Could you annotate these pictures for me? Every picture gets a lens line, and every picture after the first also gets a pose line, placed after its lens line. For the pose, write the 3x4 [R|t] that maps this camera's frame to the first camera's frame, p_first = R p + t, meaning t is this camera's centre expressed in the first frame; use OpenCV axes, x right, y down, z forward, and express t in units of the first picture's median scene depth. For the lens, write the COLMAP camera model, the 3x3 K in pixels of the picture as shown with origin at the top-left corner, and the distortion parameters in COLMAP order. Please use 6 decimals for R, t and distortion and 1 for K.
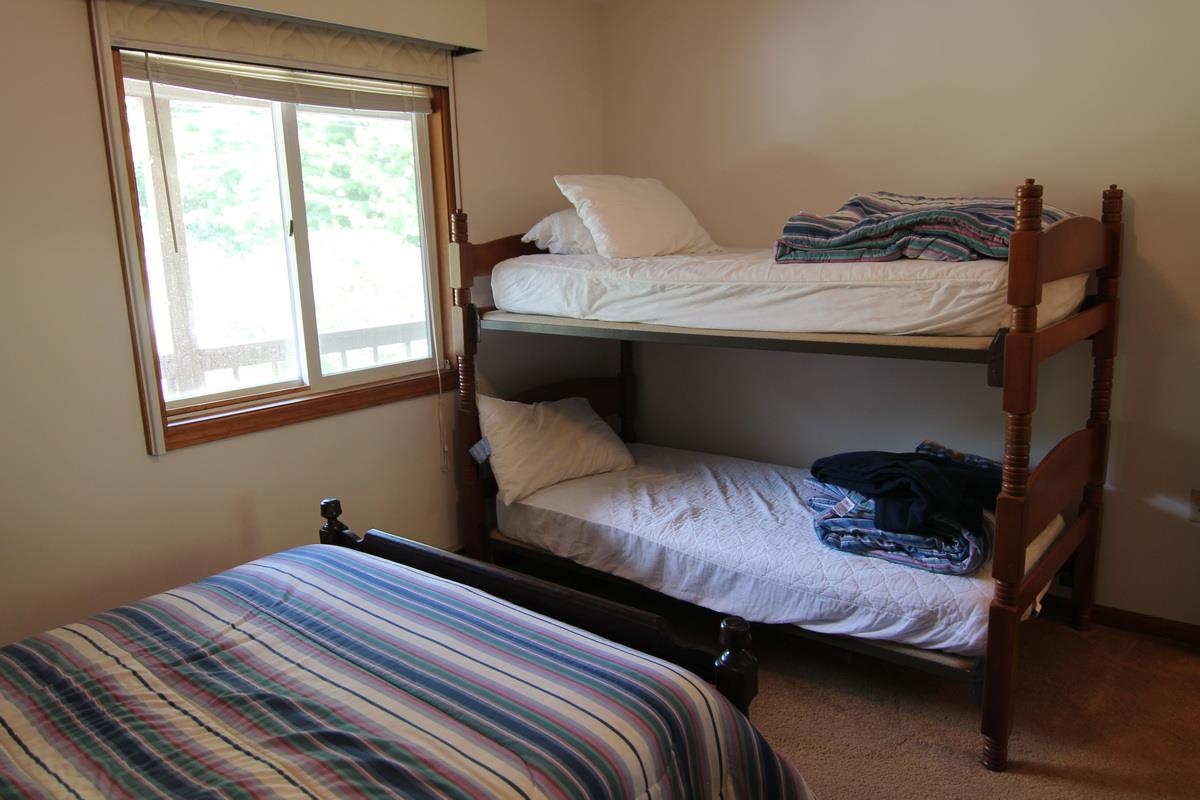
lens RADIAL K [[866.7, 0, 600.0], [0, 866.7, 400.0], [0, 0, 1]] dist [-0.000447, -0.026461]
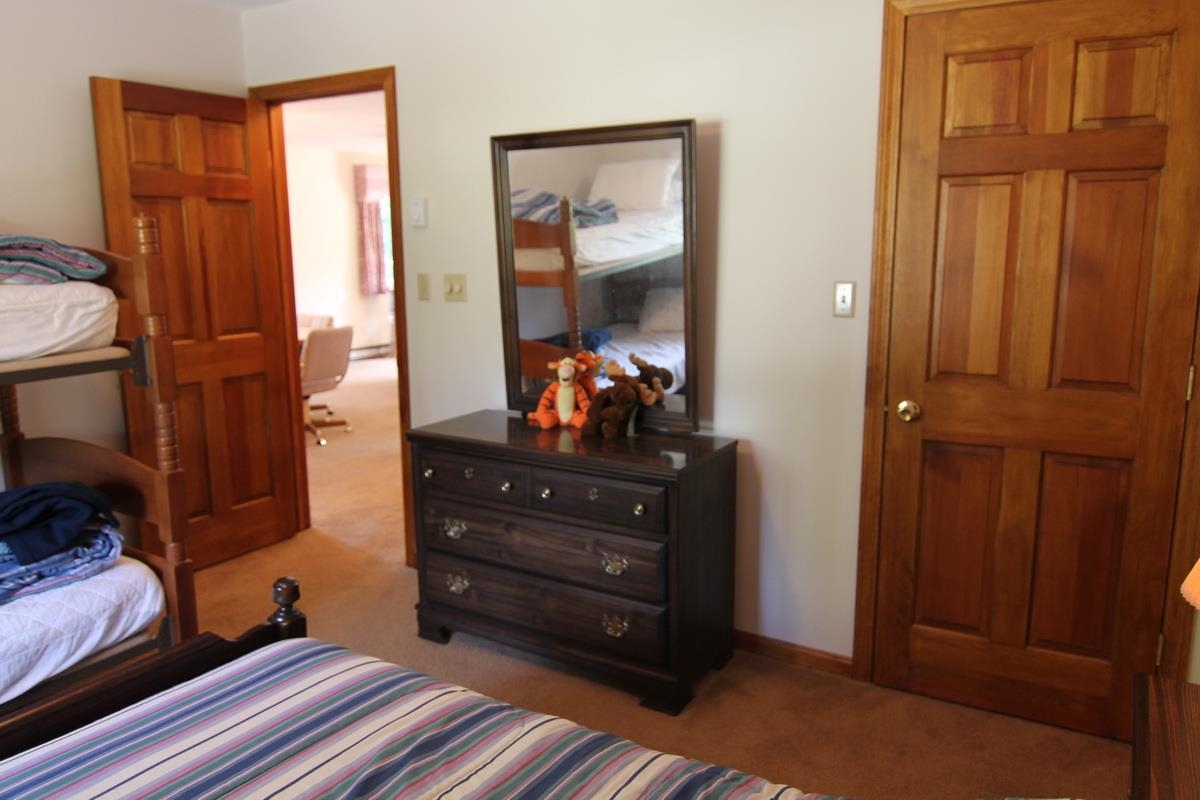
lens RADIAL K [[866.7, 0, 600.0], [0, 866.7, 400.0], [0, 0, 1]] dist [-0.000447, -0.026461]
pose [[-0.138142, -0.143979, 0.979891, -0.723831], [0.201240, 0.964658, 0.170111, -0.065260], [-0.969752, 0.220692, -0.104285, 0.475582]]
